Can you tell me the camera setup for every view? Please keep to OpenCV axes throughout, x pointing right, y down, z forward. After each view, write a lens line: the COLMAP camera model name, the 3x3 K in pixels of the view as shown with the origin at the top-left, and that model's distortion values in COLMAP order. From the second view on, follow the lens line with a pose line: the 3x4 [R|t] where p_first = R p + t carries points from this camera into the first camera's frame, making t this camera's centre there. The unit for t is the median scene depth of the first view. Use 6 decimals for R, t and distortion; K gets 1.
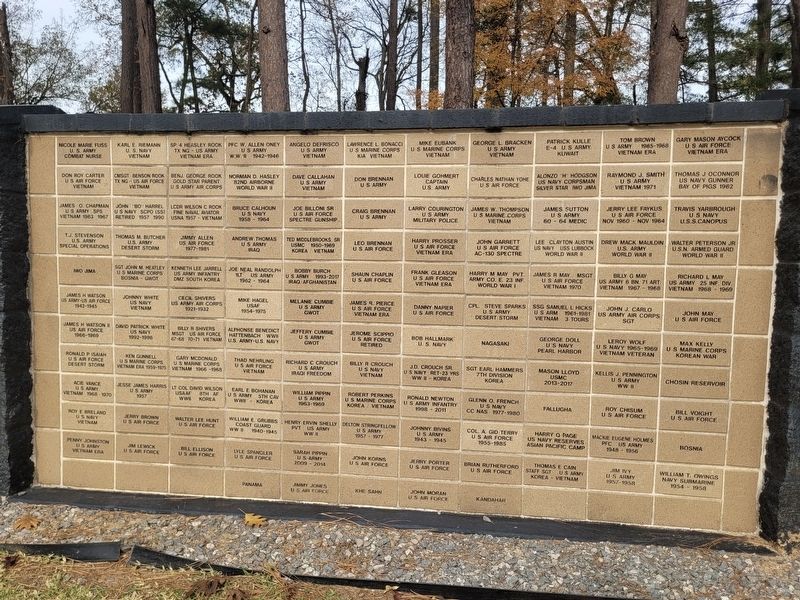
lens RADIAL K [[670.5, 0, 400.0], [0, 670.5, 300.0], [0, 0, 1]] dist [0.029503, -0.013407]
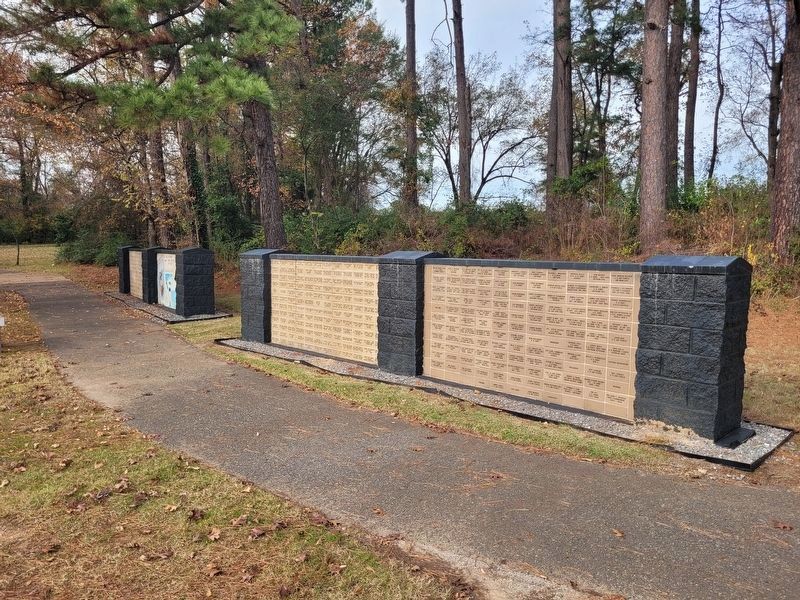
lens RADIAL K [[670.5, 0, 400.0], [0, 670.5, 300.0], [0, 0, 1]] dist [0.029503, -0.013407]
pose [[0.798295, 0.051177, -0.600089, 1.293228], [-0.038846, 0.998684, 0.033493, -0.181861], [0.601013, -0.003426, 0.799232, -1.637730]]
